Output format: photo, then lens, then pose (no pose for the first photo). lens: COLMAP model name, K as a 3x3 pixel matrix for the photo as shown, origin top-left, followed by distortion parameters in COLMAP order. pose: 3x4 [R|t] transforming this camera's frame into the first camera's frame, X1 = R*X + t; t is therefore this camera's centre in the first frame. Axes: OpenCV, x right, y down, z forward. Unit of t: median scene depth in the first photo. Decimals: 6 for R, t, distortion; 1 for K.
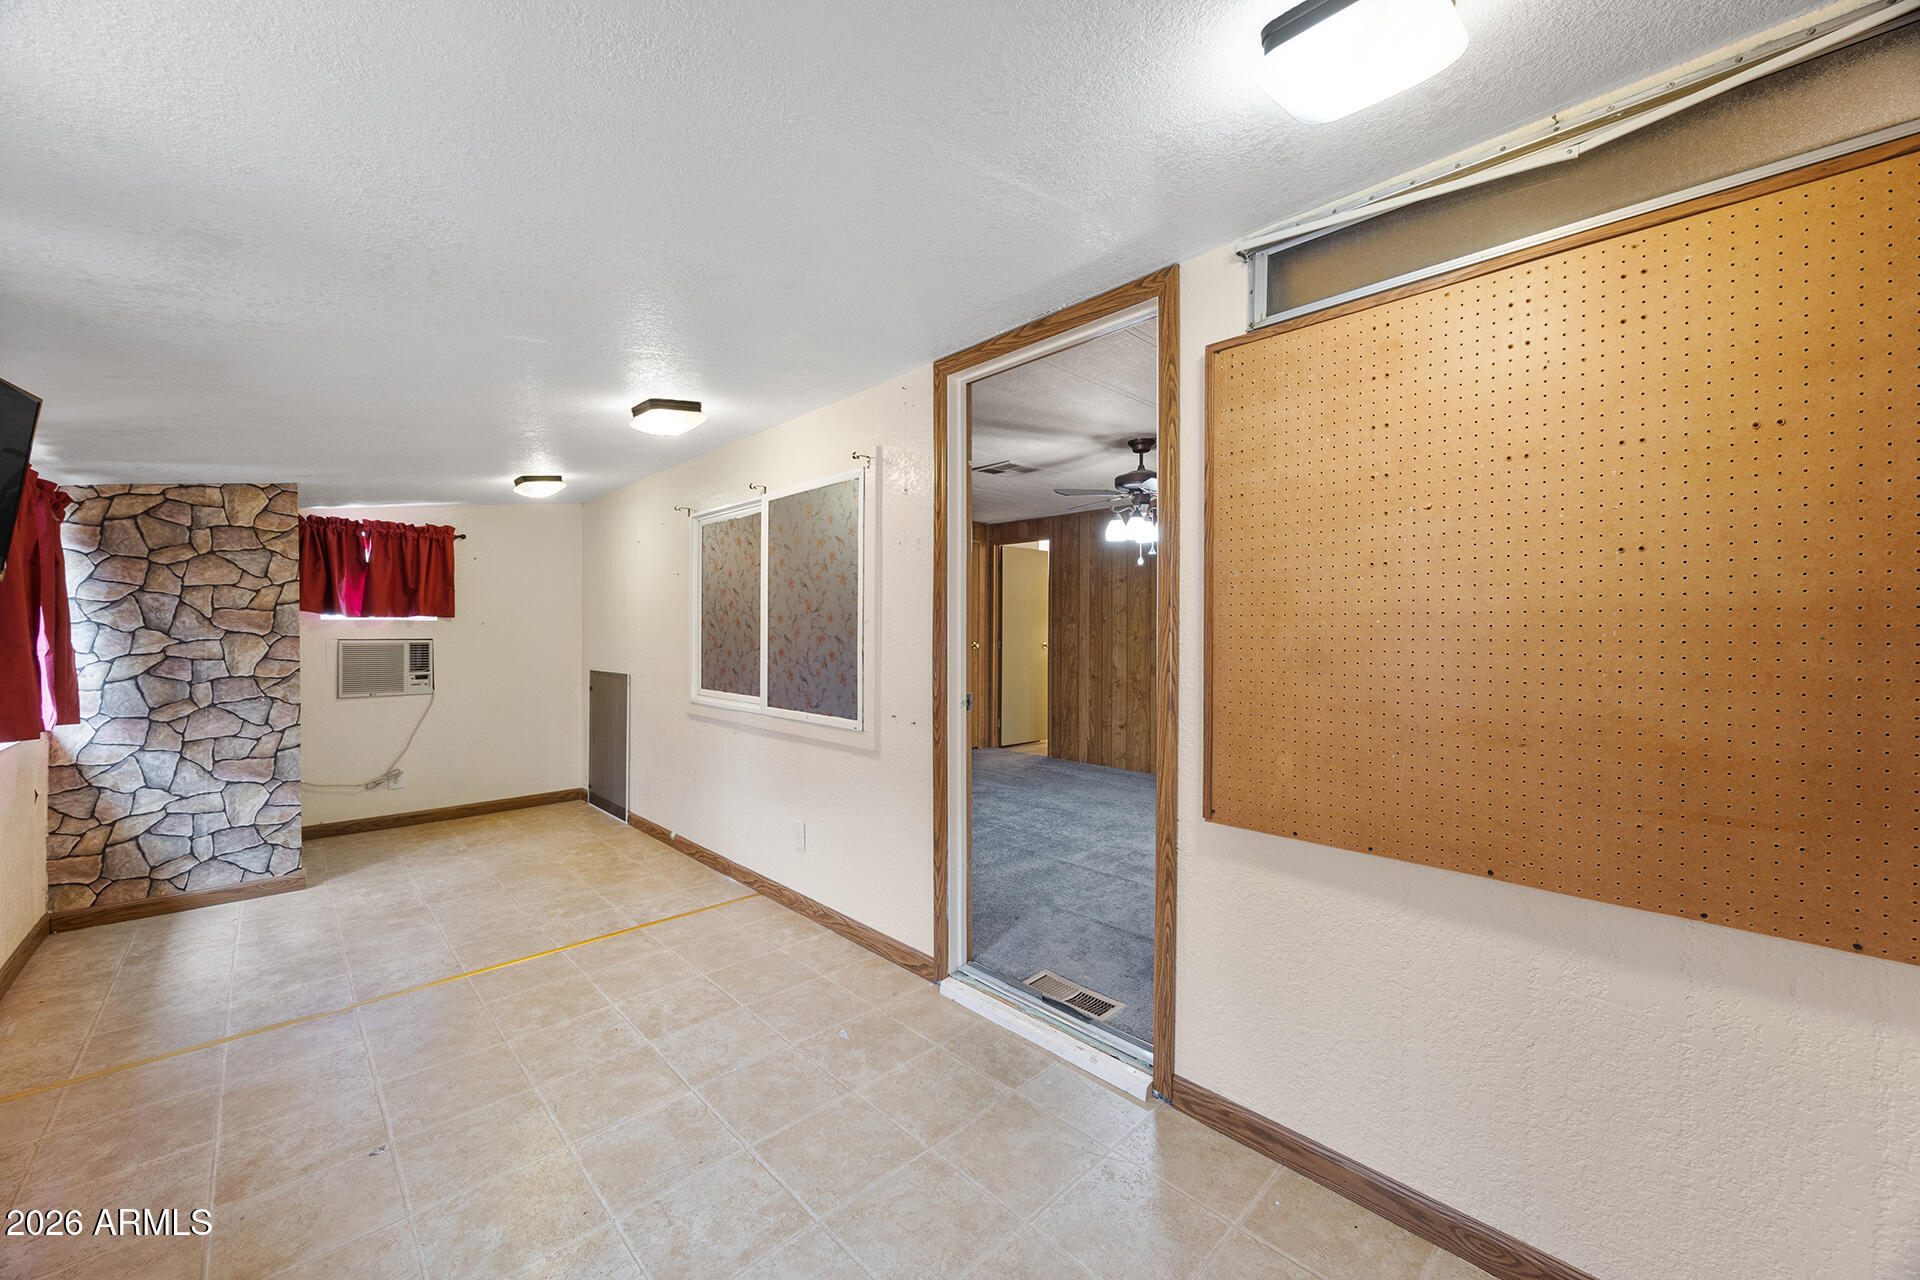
lens RADIAL K [[736.1, 0, 958.0], [0, 736.1, 627.3], [0, 0, 1]] dist [0.000877, -0.000182]
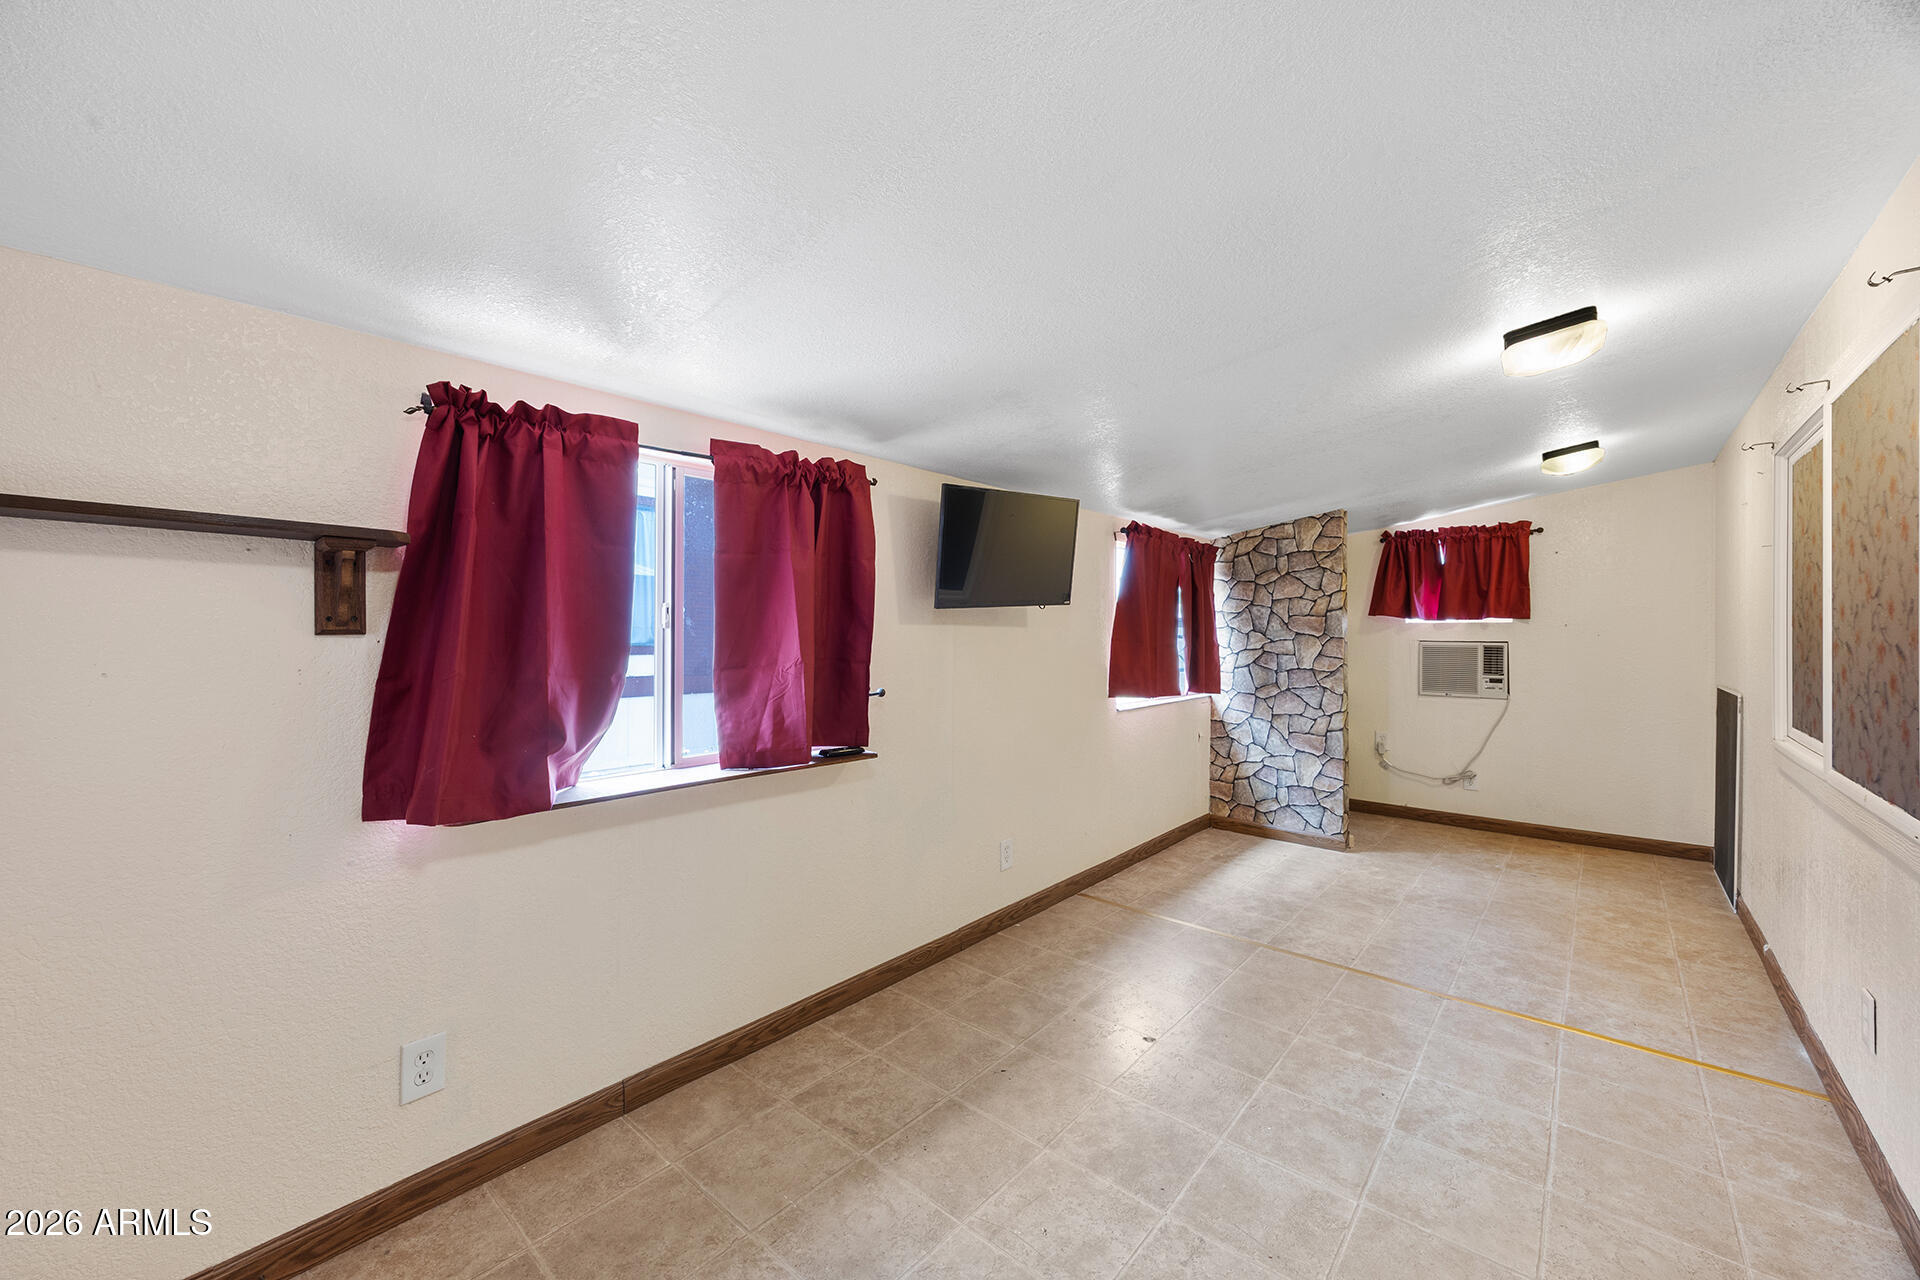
lens RADIAL K [[736.1, 0, 958.0], [0, 736.1, 627.3], [0, 0, 1]] dist [0.000877, -0.000182]
pose [[0.094962, -0.006000, -0.995463, 0.243132], [0.002931, 0.999979, -0.005747, 0.000636], [0.995477, -0.002372, 0.094977, 0.290627]]
